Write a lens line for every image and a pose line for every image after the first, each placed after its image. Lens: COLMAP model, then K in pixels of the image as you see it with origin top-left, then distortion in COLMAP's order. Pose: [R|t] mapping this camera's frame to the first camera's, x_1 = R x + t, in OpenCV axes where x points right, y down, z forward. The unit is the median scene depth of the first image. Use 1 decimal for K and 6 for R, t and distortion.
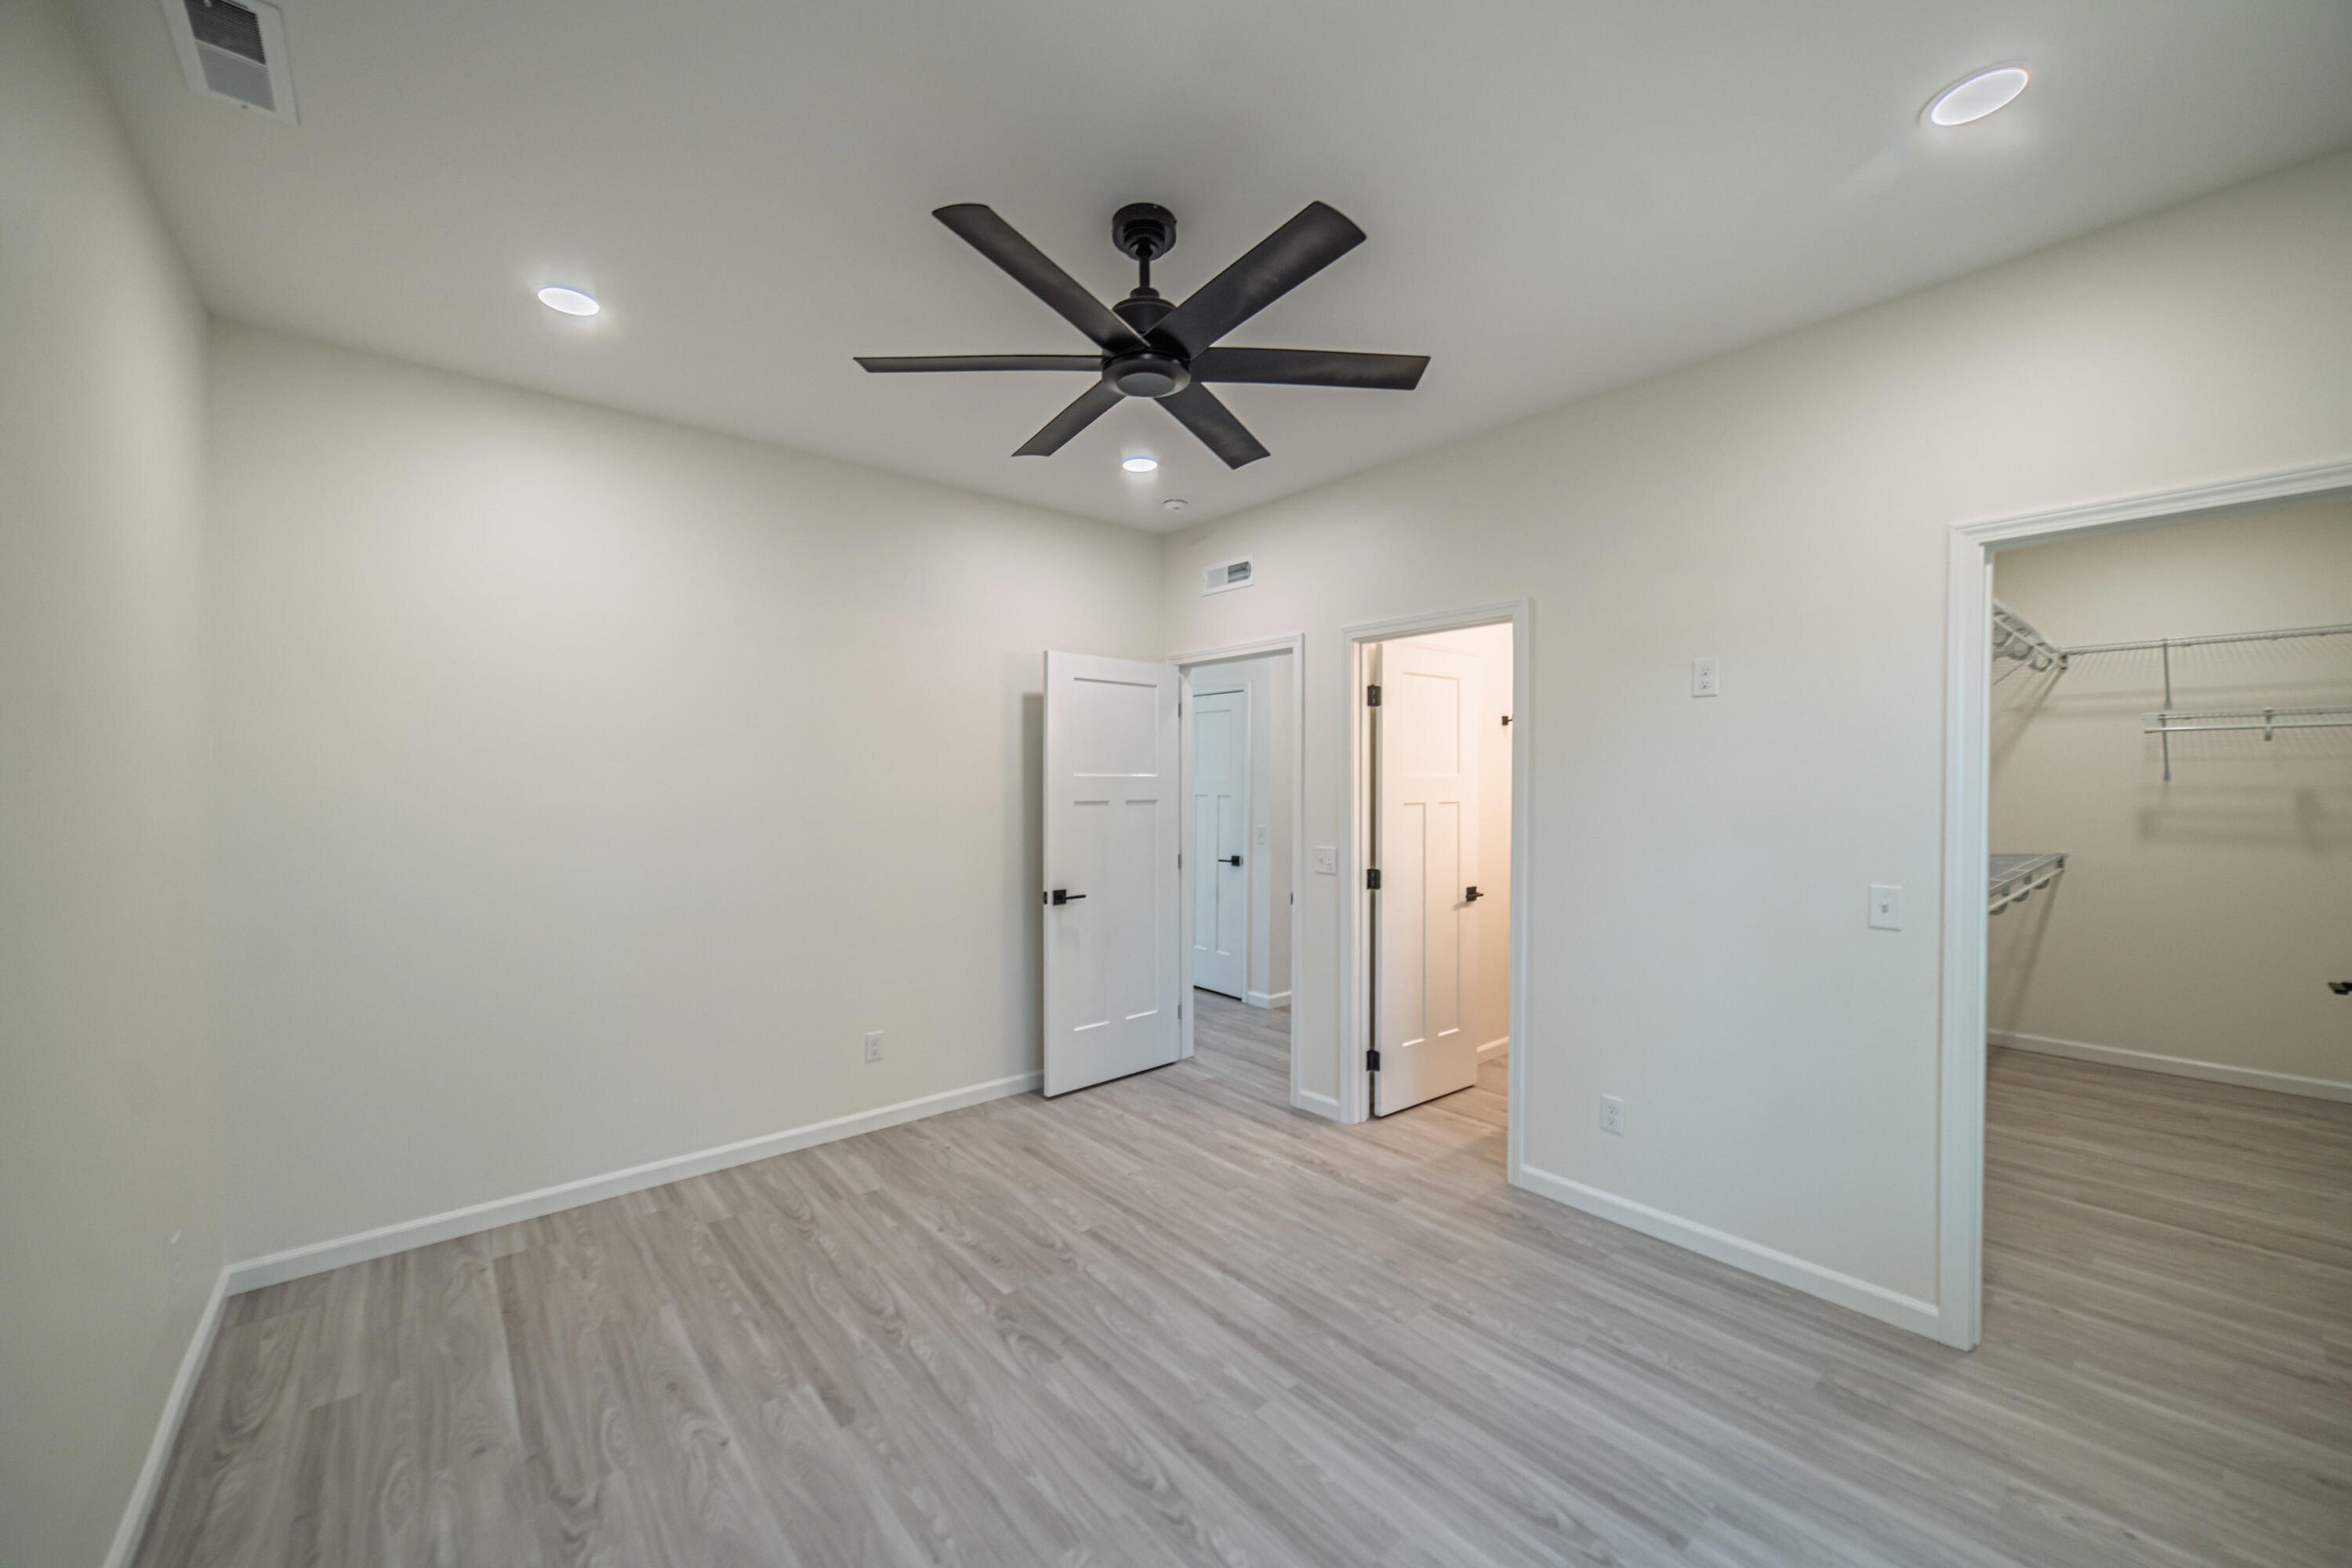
lens RADIAL K [[905.6, 0, 1176.7], [0, 905.6, 795.3], [0, 0, 1]] dist [-0.001247, -0.000230]
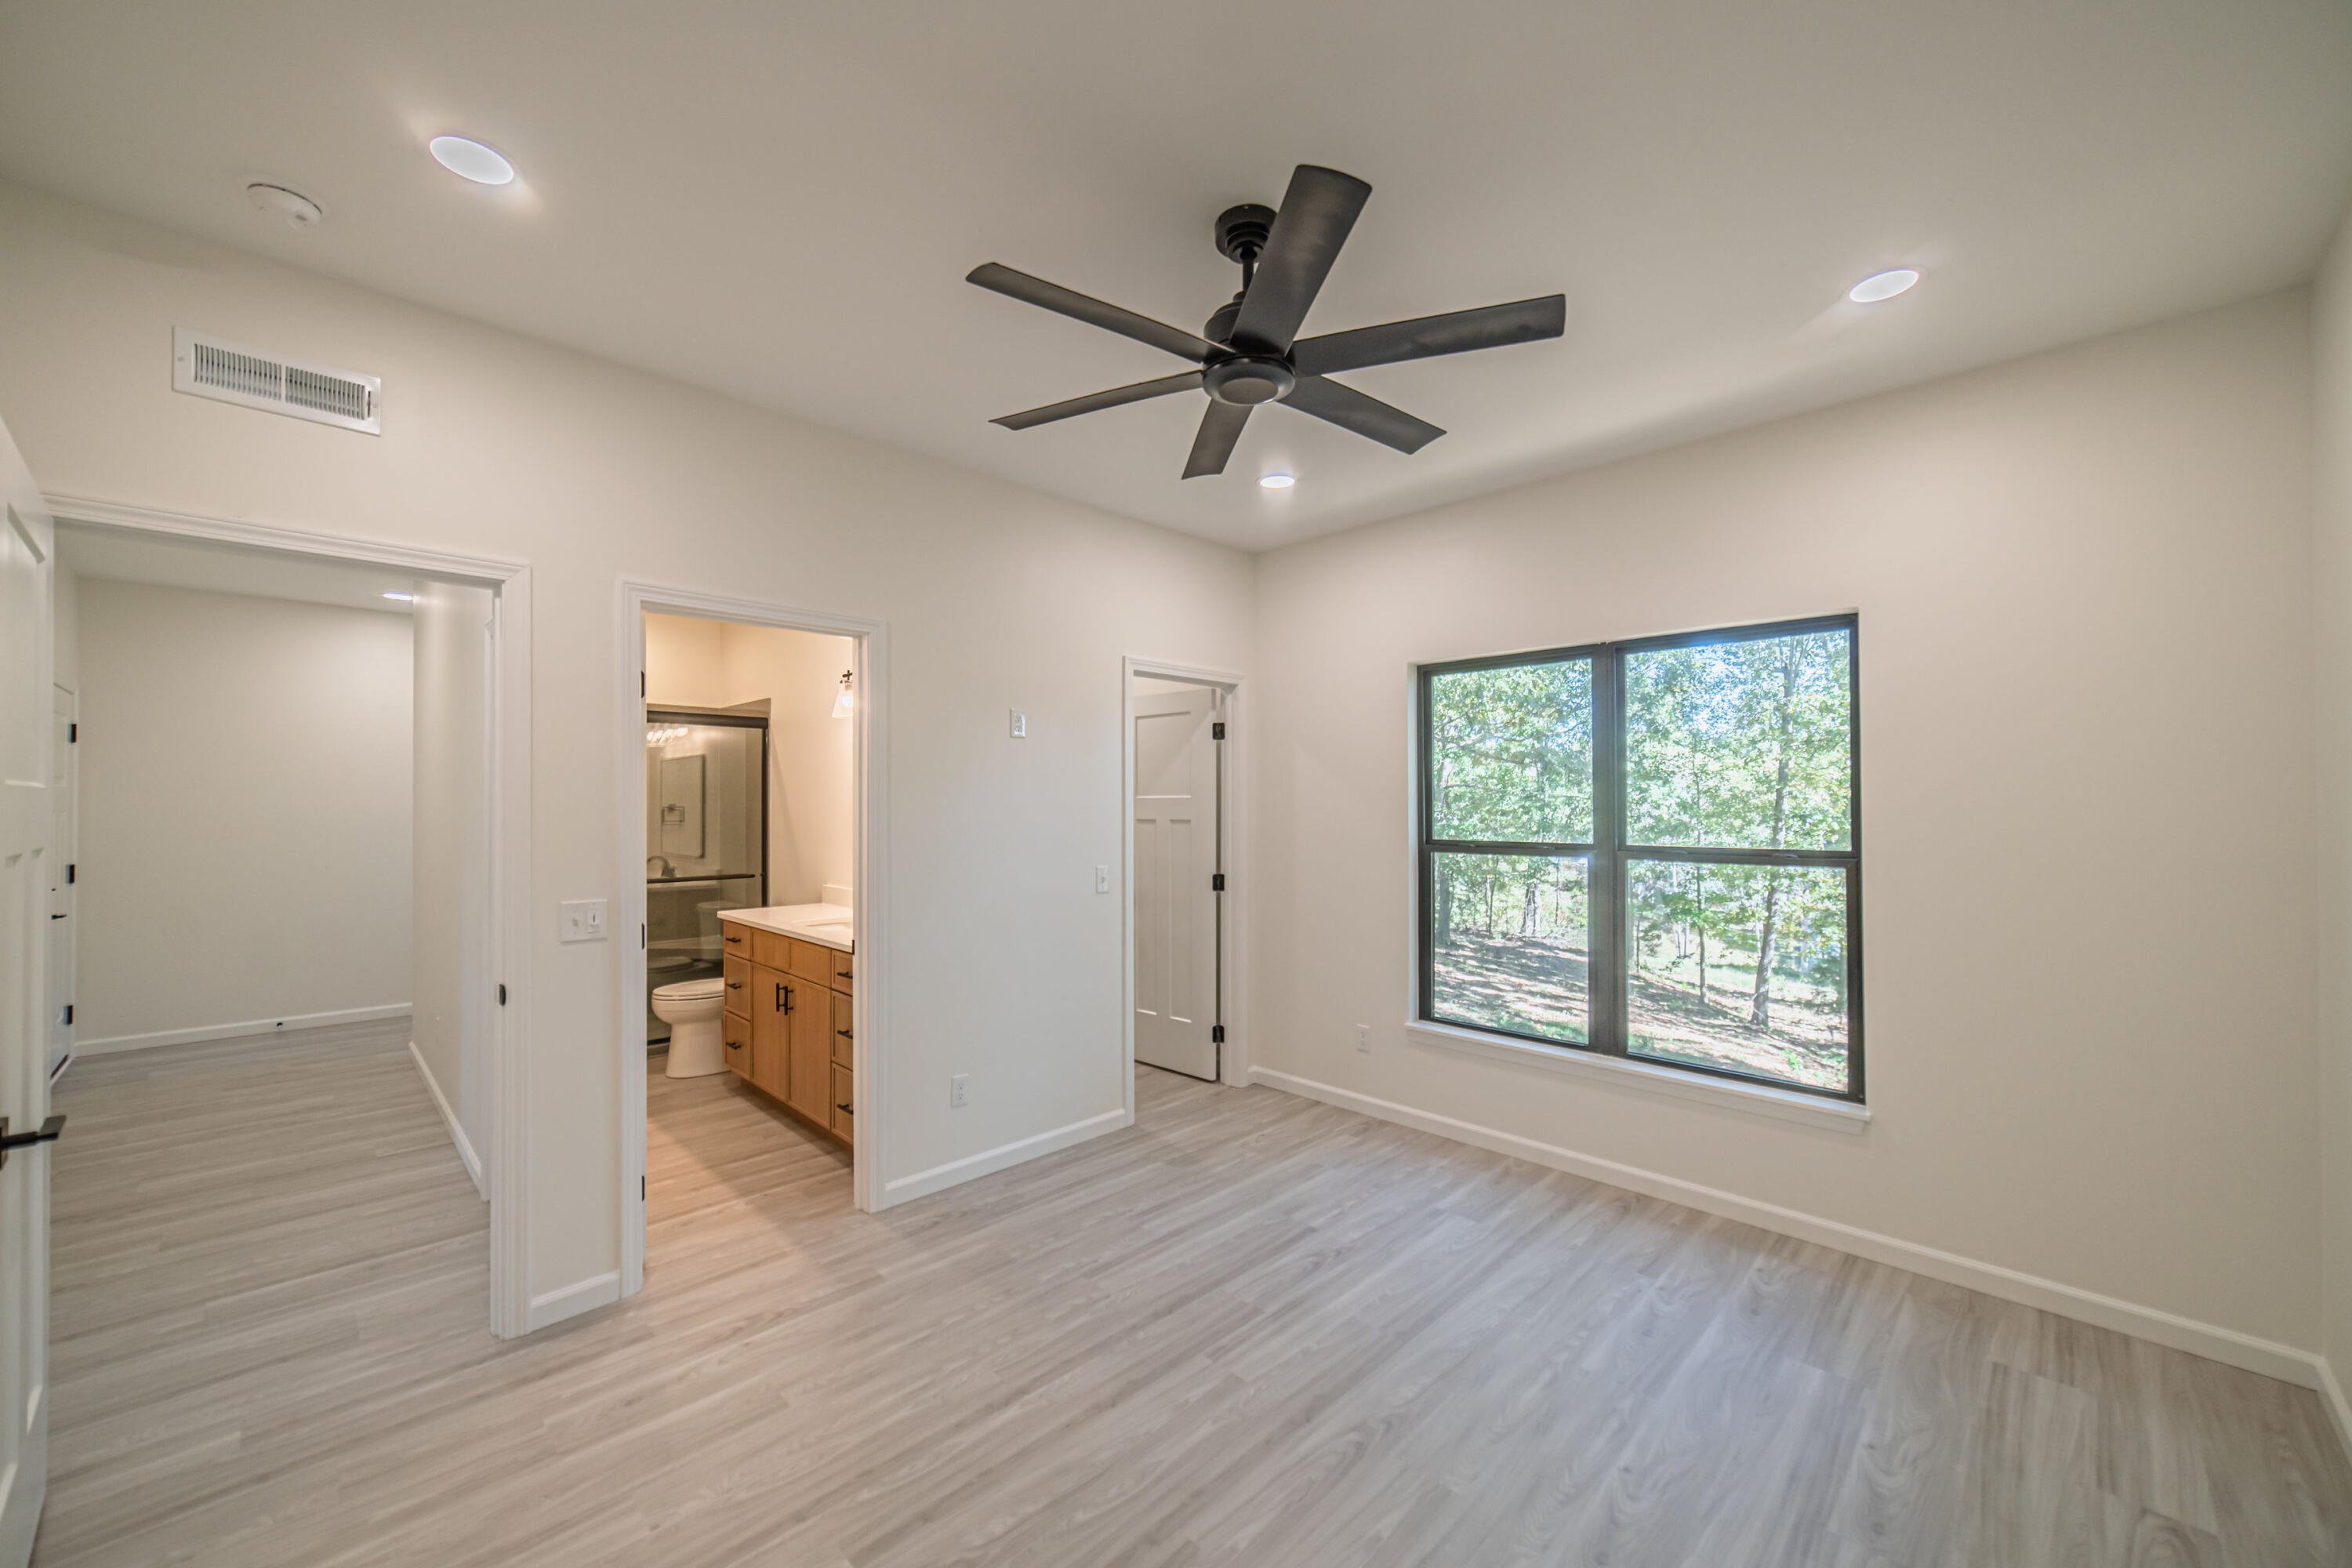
lens RADIAL K [[905.6, 0, 1176.7], [0, 905.6, 795.3], [0, 0, 1]] dist [-0.001247, -0.000230]
pose [[-0.090187, 0.009057, 0.995884, -0.781439], [0.014763, 0.999861, -0.007756, -0.011723], [-0.995815, 0.014003, -0.090309, 0.922485]]
